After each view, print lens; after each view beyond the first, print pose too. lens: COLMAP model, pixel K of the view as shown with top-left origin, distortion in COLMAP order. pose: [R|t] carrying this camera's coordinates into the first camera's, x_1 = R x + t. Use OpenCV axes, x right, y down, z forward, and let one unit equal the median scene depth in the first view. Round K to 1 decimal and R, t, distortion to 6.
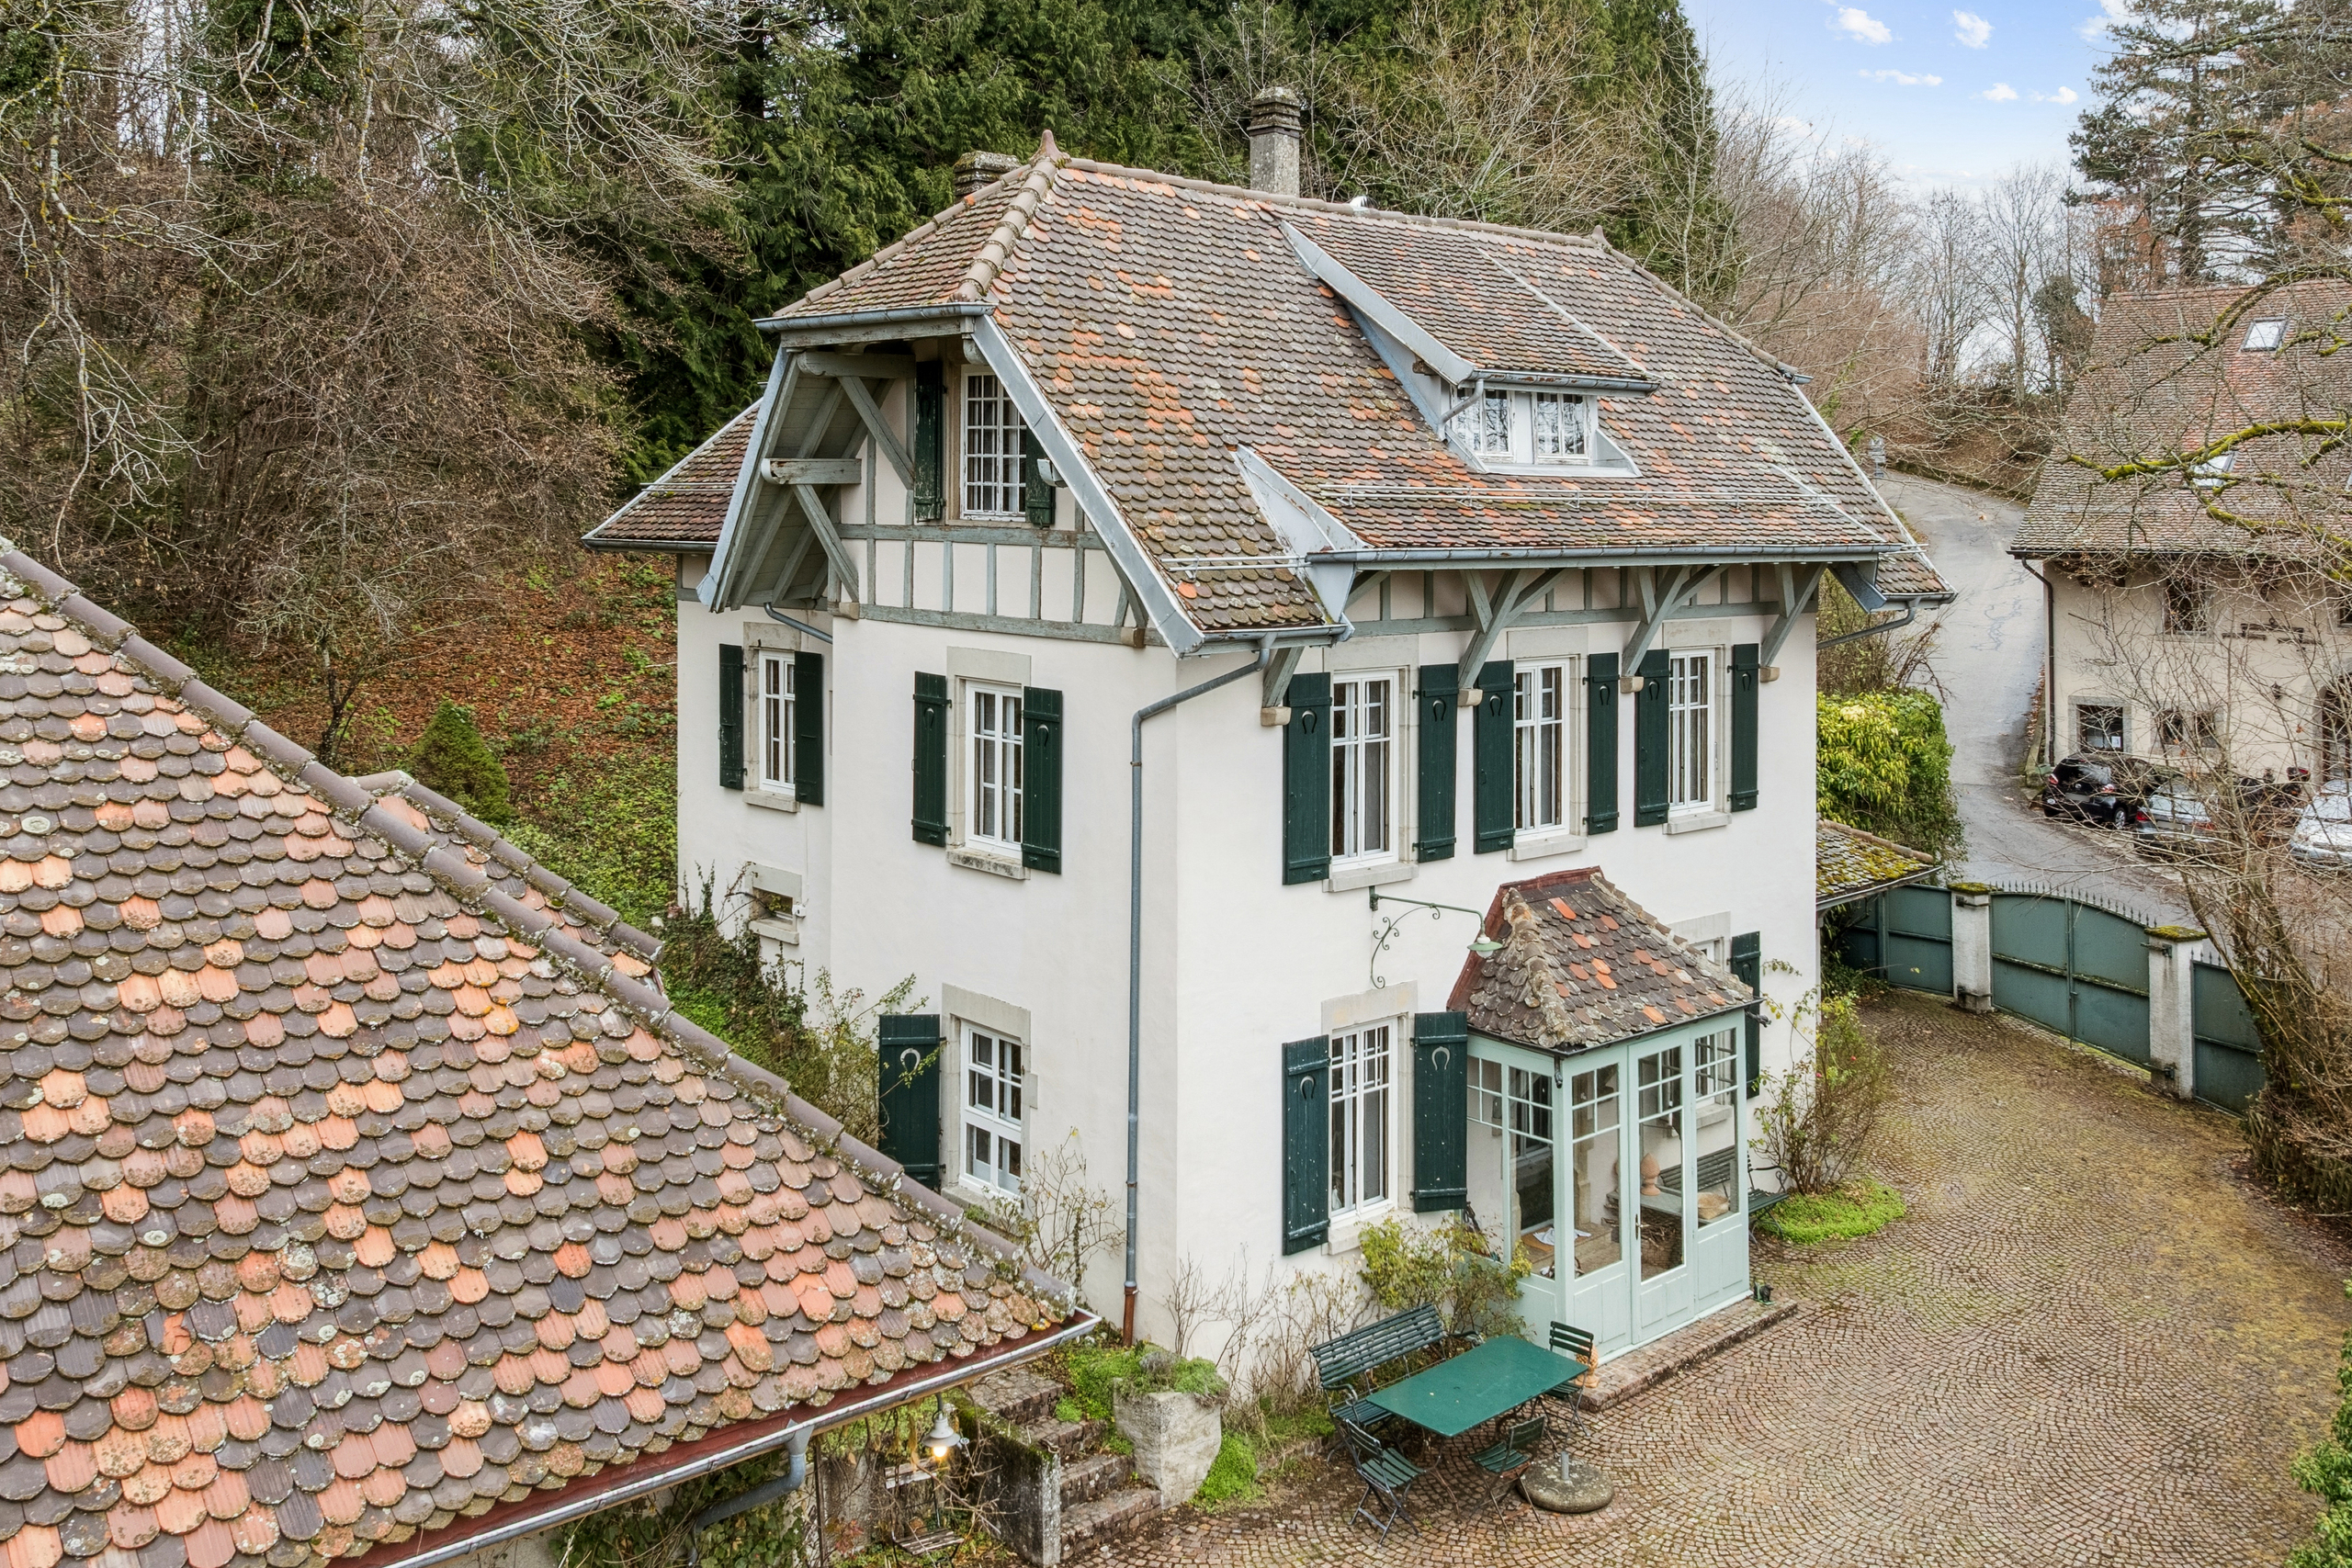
lens RADIAL K [[1671.2, 0, 1176.0], [0, 1671.2, 786.4], [0, 0, 1]] dist [-0.006866, -0.008634]
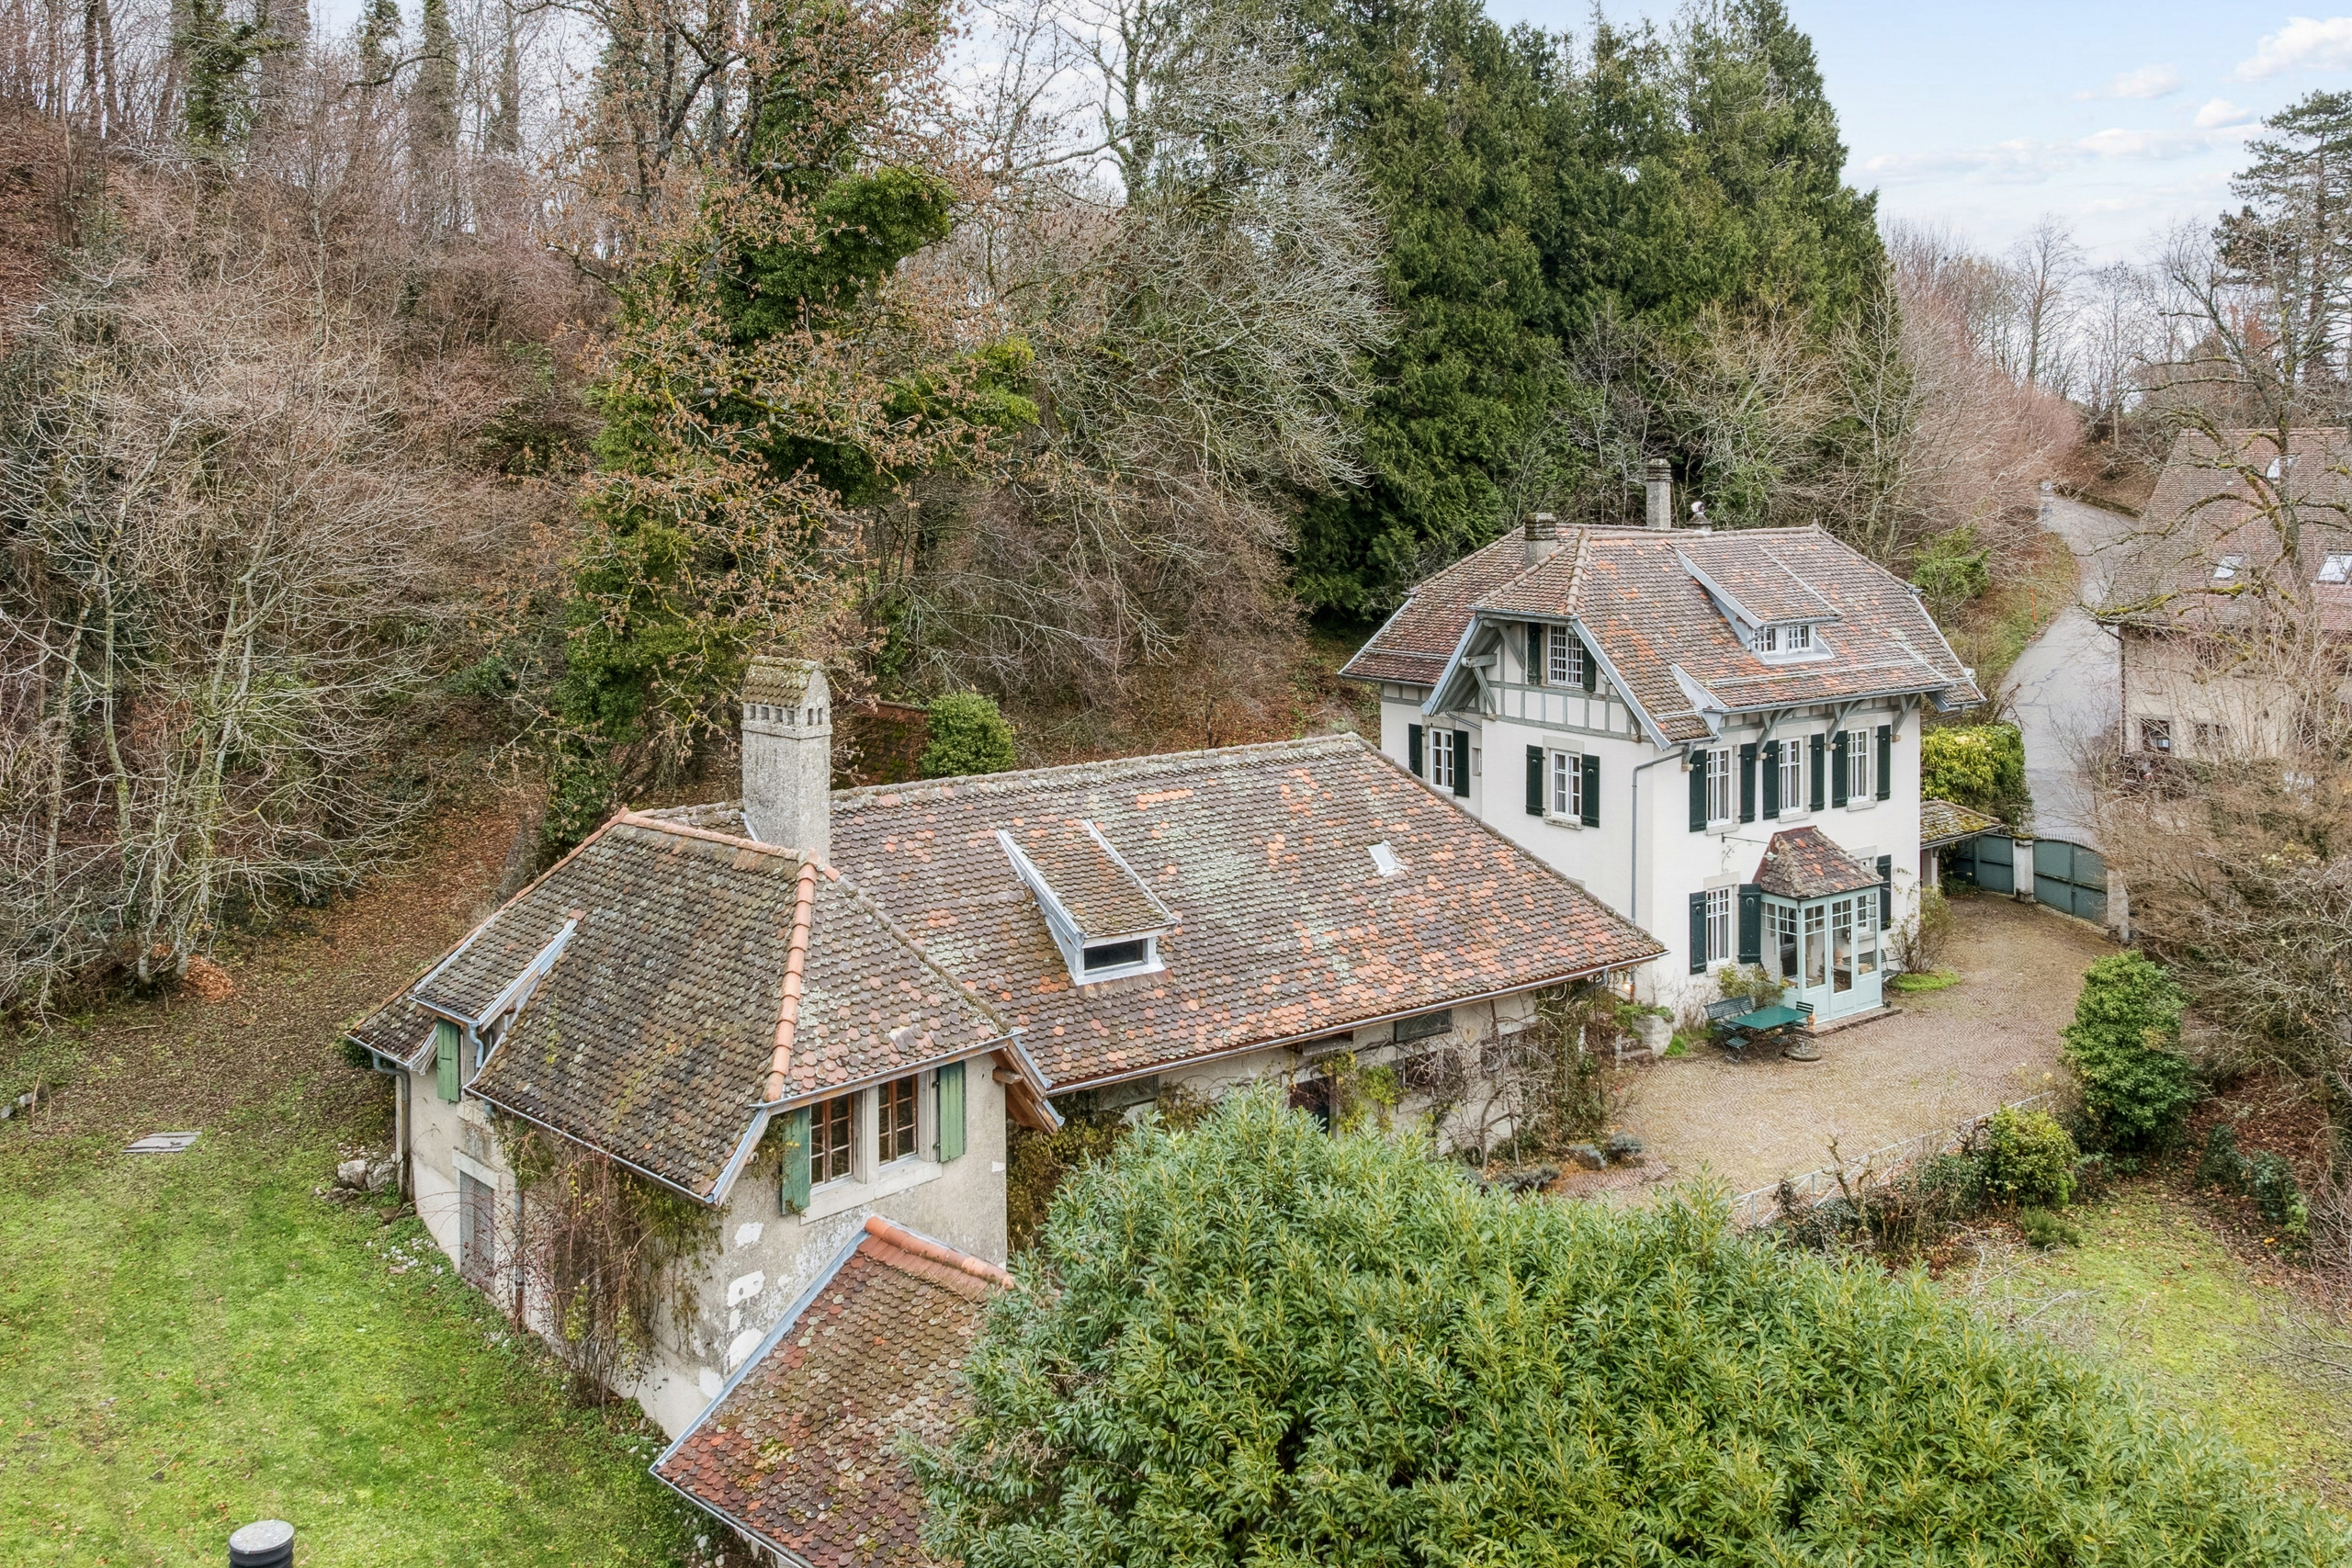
lens RADIAL K [[1671.2, 0, 1185.7], [0, 1671.2, 743.7], [0, 0, 1]] dist [-0.006866, -0.008634]
pose [[0.993384, -0.001434, -0.114827, -0.375814], [0.001846, 0.999992, 0.003479, -0.080274], [0.114821, -0.003668, 0.993379, -1.506684]]
